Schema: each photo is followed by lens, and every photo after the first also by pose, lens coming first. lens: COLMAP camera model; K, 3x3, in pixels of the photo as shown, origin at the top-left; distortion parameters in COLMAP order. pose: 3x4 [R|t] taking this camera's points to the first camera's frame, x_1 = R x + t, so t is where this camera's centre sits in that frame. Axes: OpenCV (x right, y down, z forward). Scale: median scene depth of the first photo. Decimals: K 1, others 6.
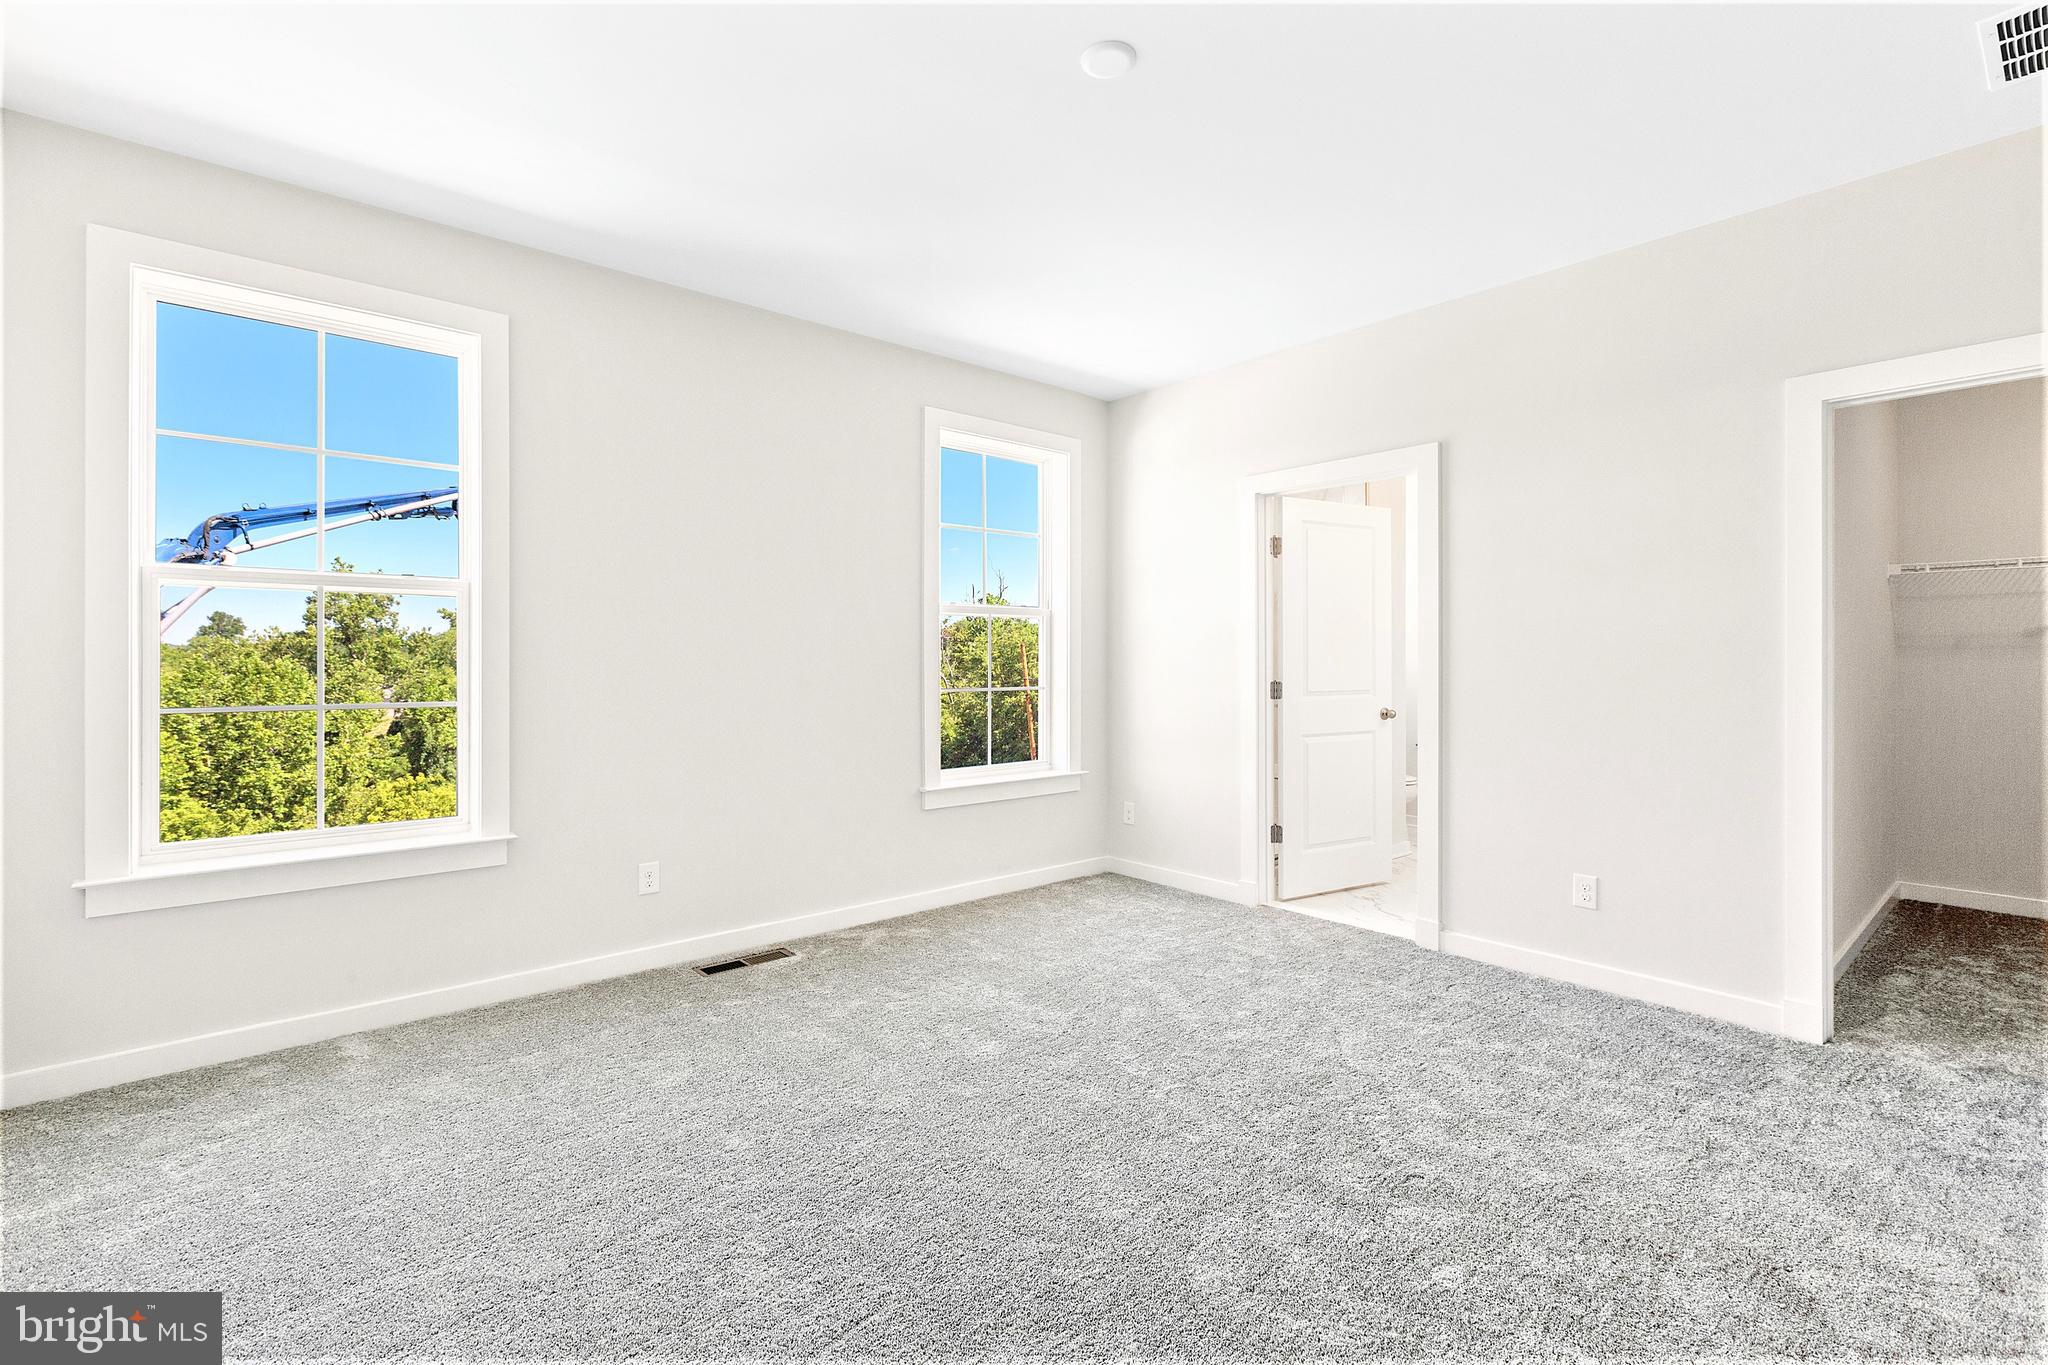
lens RADIAL K [[915.6, 0, 1025.3], [0, 915.6, 662.8], [0, 0, 1]] dist [-0.000711, -0.000273]
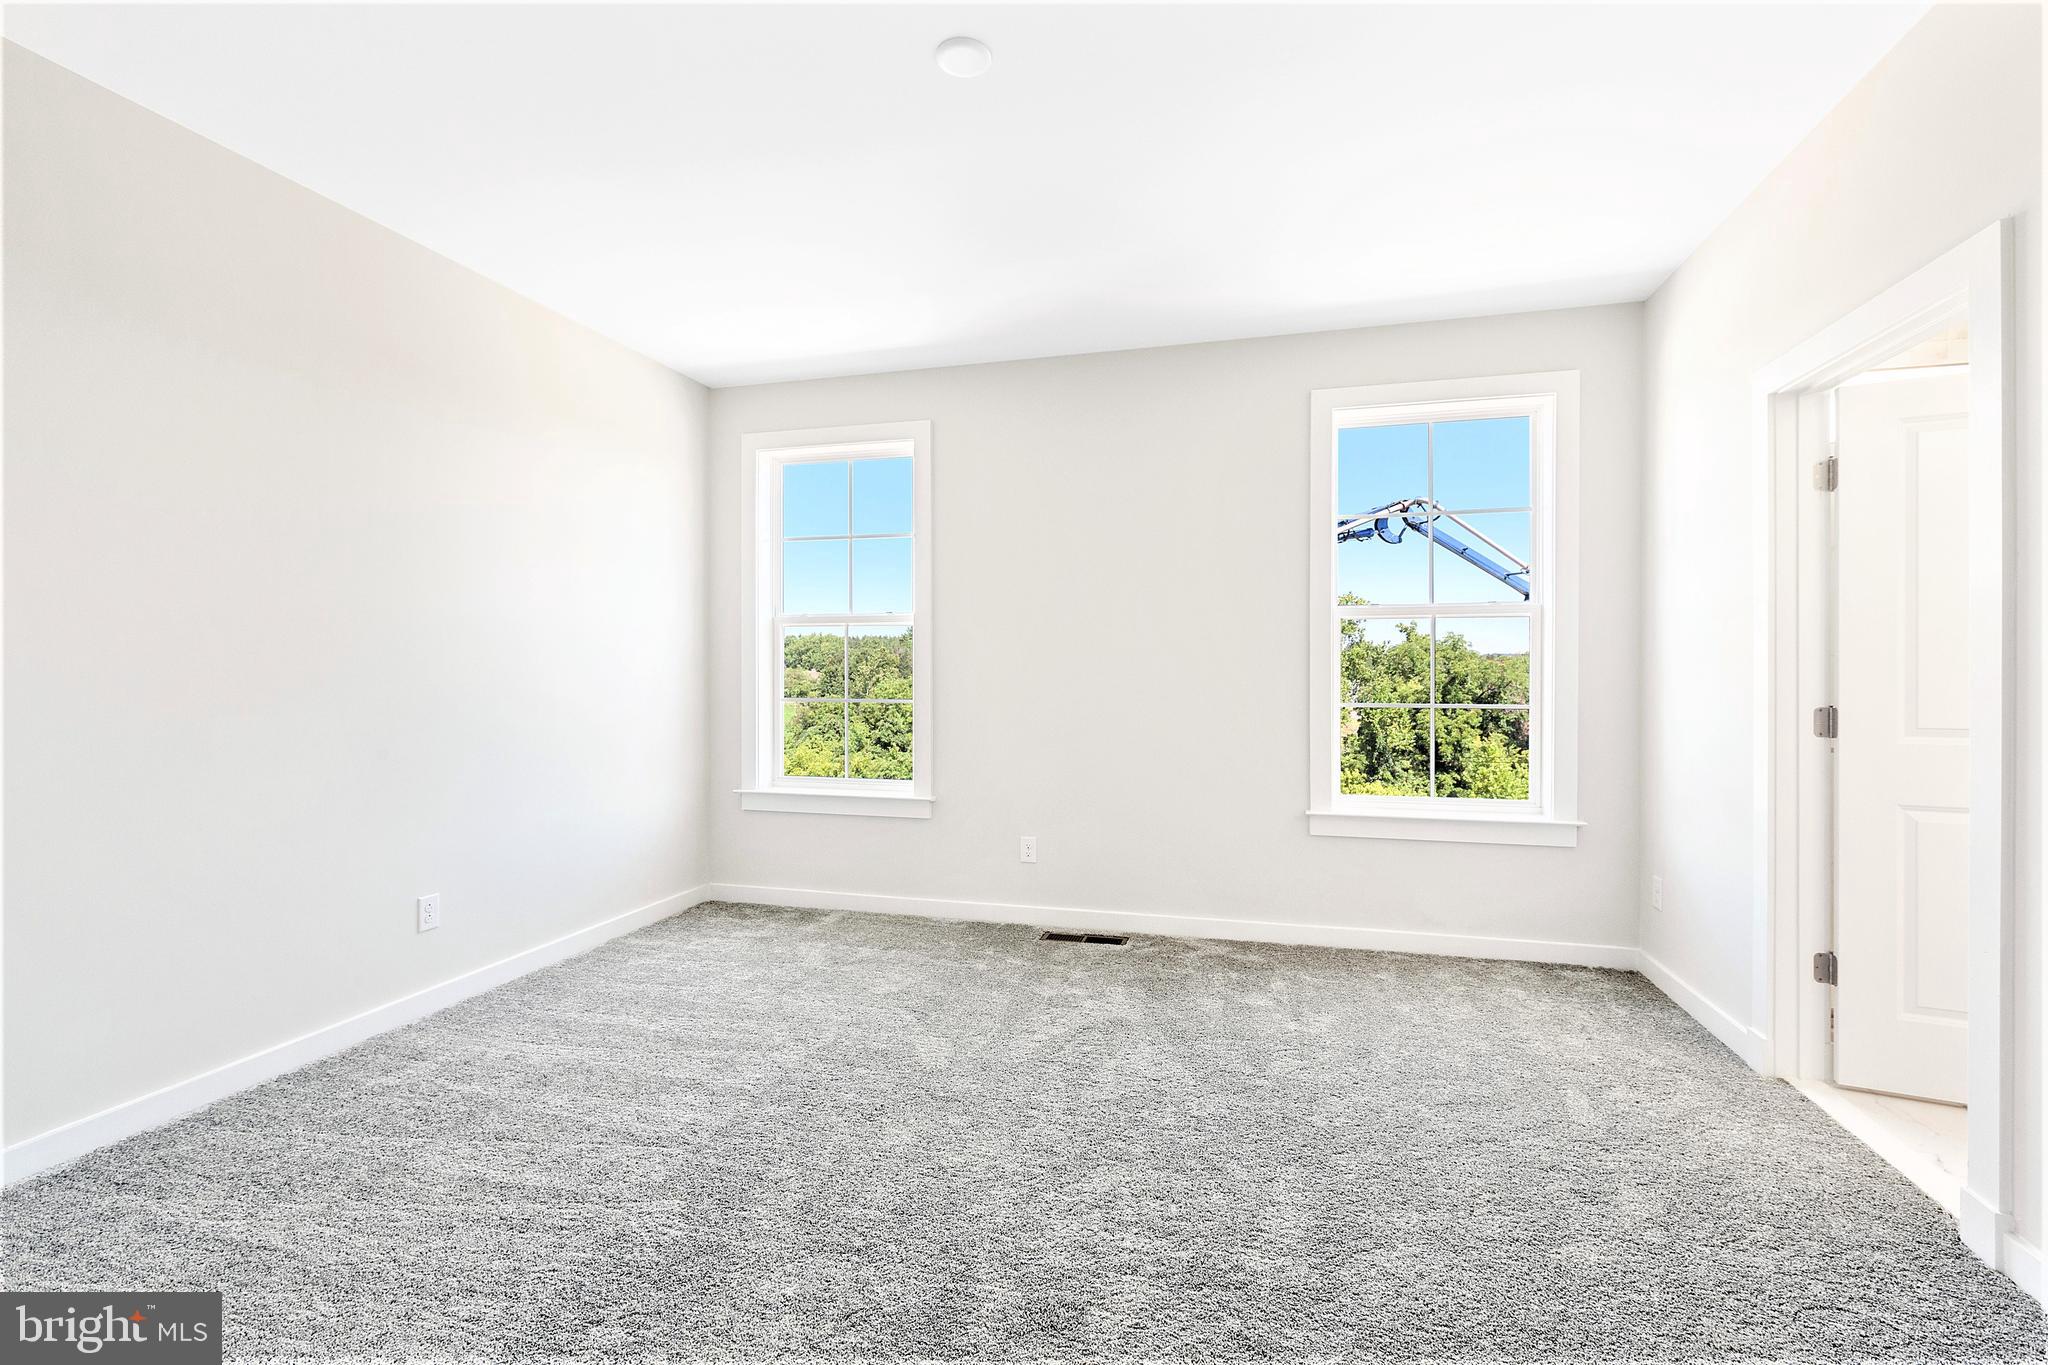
lens RADIAL K [[917.3, 0, 1035.9], [0, 917.3, 671.1], [0, 0, 1]] dist [-0.002949, 0.000263]
pose [[0.557170, 0.000927, -0.830398, 0.531706], [-0.002110, 0.999998, -0.000299, -0.001356], [0.830396, 0.001919, 0.557170, 0.286022]]
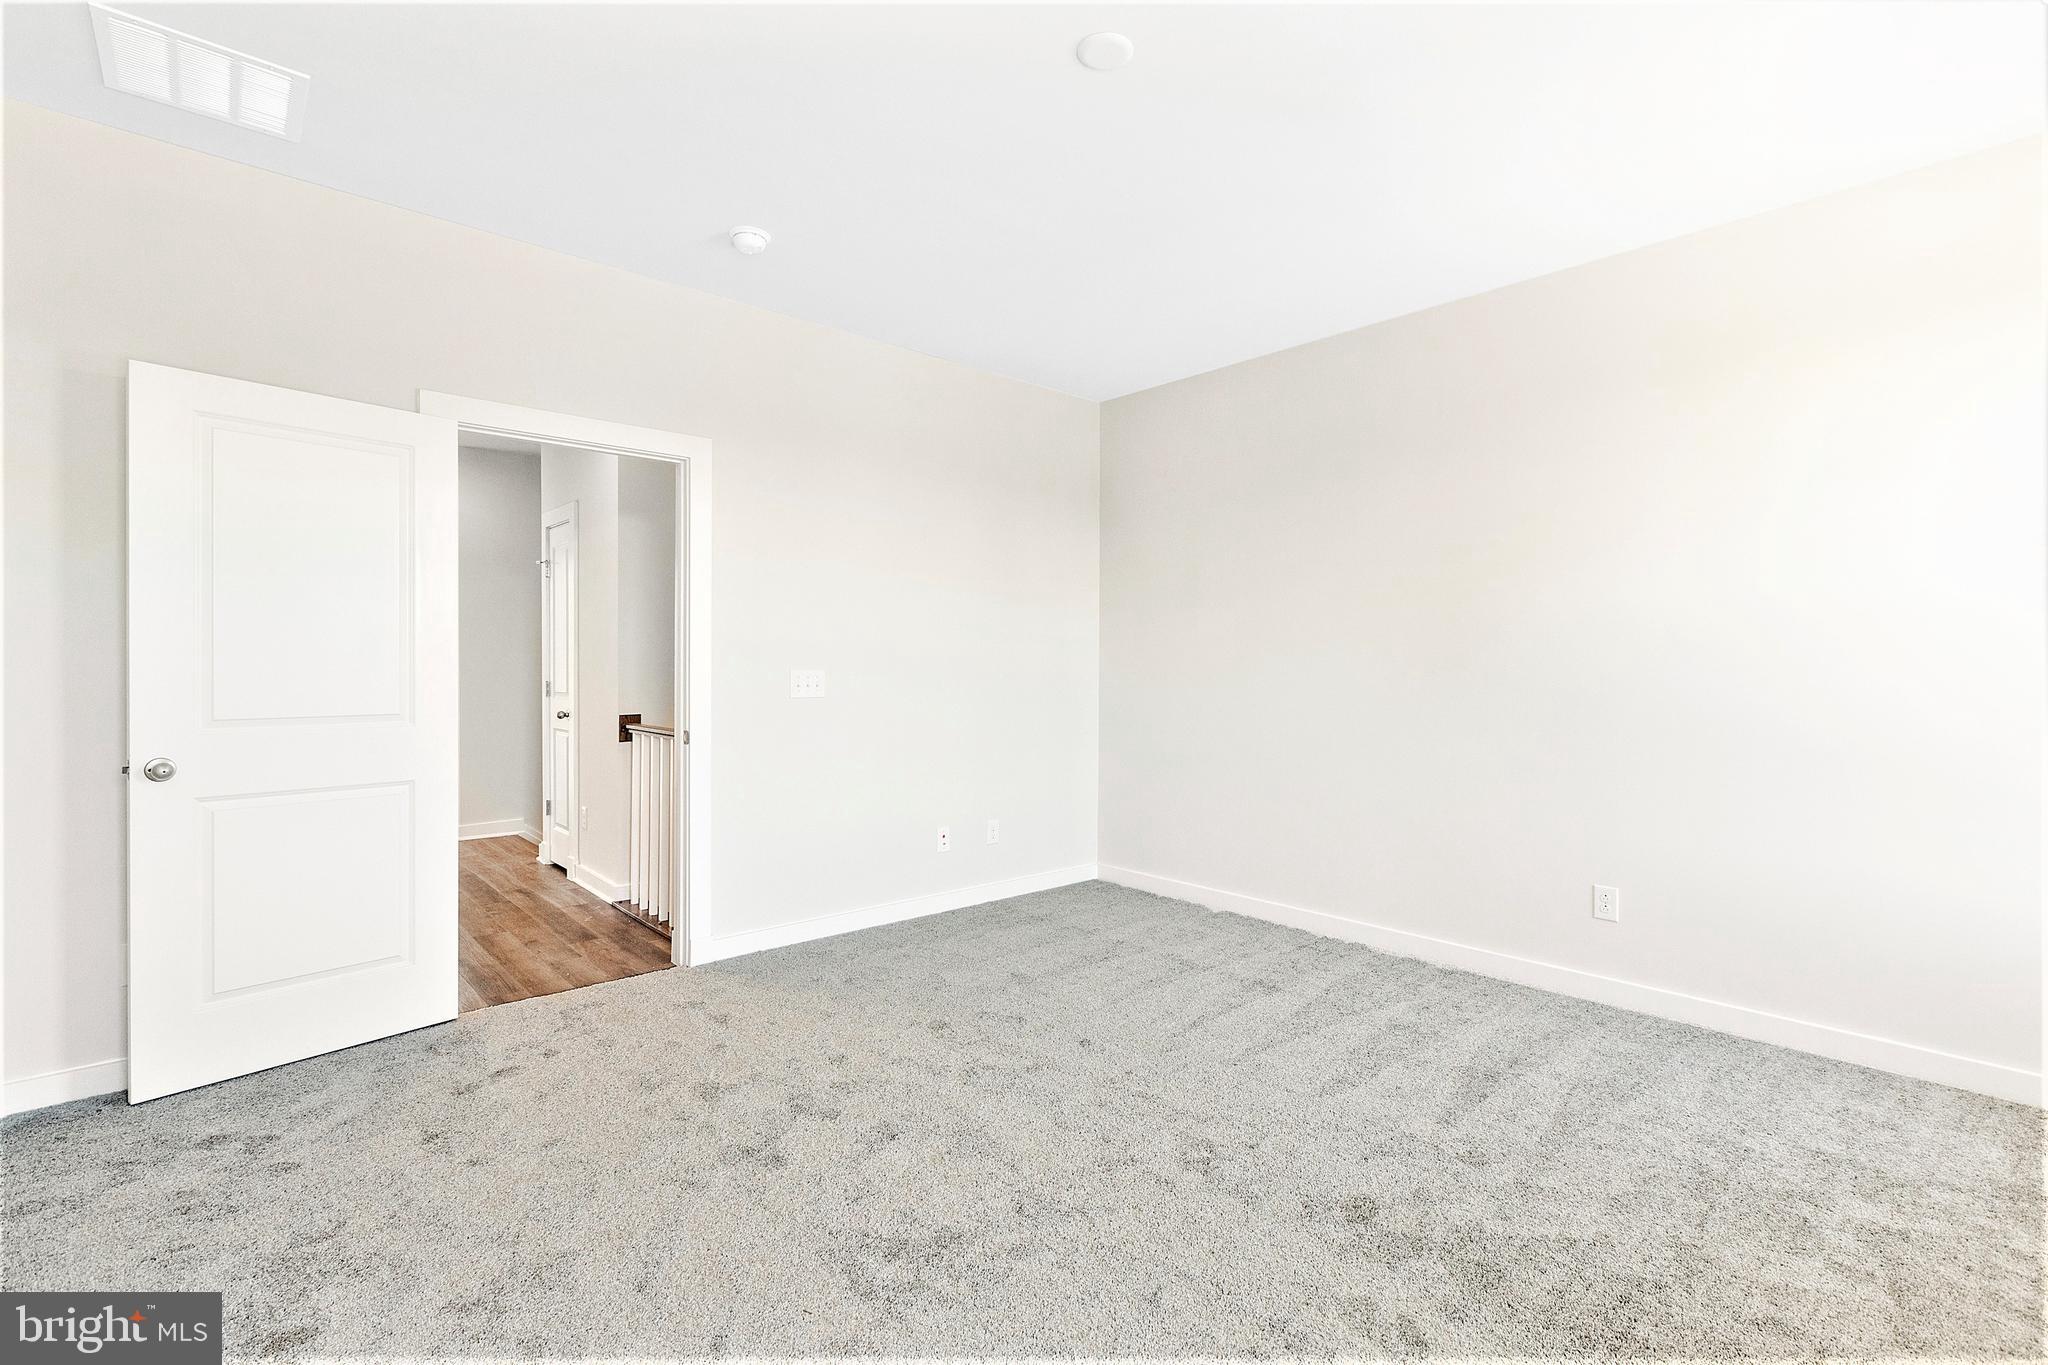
lens RADIAL K [[917.3, 0, 1035.9], [0, 917.3, 671.1], [0, 0, 1]] dist [-0.002949, 0.000263]
pose [[-0.999888, -0.005938, -0.013762, 0.073518], [-0.006086, 0.999924, 0.010731, -0.004978], [0.013697, 0.010814, -0.999848, 1.155531]]
